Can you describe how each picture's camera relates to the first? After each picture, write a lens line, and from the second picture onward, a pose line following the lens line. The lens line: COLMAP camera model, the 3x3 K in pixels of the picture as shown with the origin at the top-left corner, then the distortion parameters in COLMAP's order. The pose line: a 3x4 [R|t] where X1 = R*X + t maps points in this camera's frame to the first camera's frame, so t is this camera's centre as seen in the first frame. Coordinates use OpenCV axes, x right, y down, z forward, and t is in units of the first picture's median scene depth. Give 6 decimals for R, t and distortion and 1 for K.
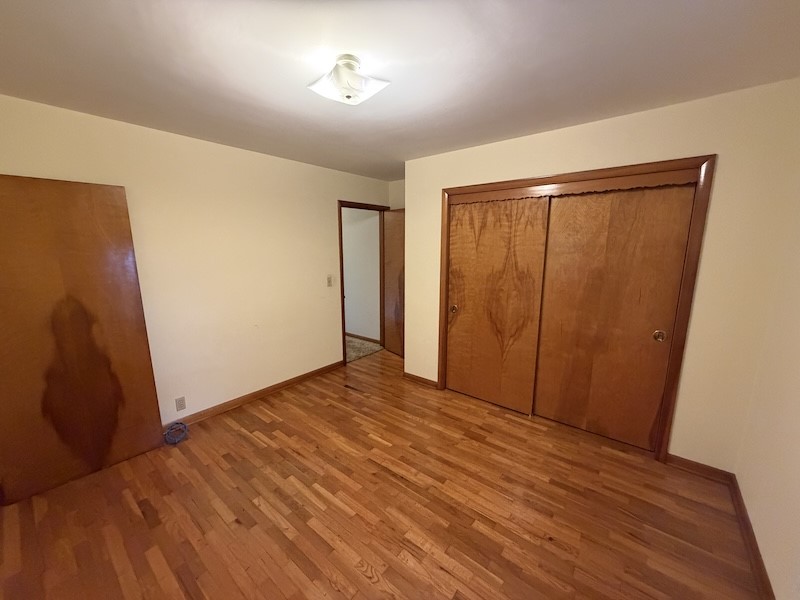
lens RADIAL K [[318.3, 0, 397.7], [0, 318.3, 300.7], [0, 0, 1]] dist [-0.000415, -0.000028]
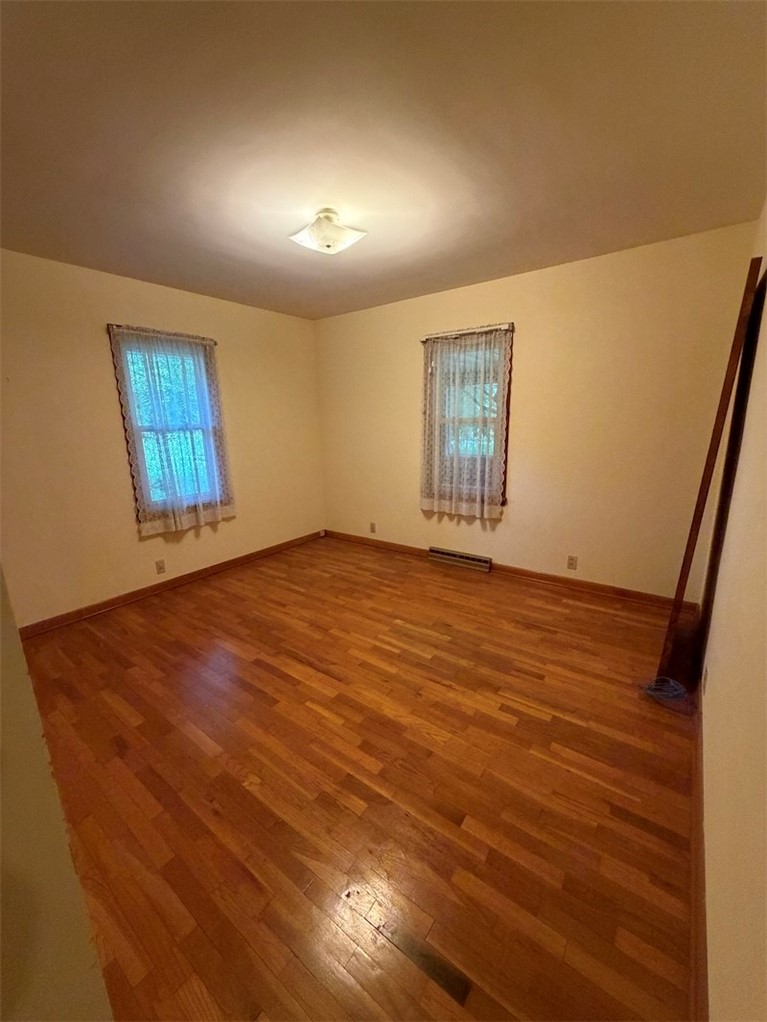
lens RADIAL K [[406.6, 0, 381.6], [0, 406.6, 507.3], [0, 0, 1]] dist [-0.000415, -0.000028]
pose [[-0.998830, 0.034993, -0.033371, -0.182957], [0.019526, 0.923248, 0.383707, -0.249461], [0.044237, 0.382606, -0.922852, 1.869168]]
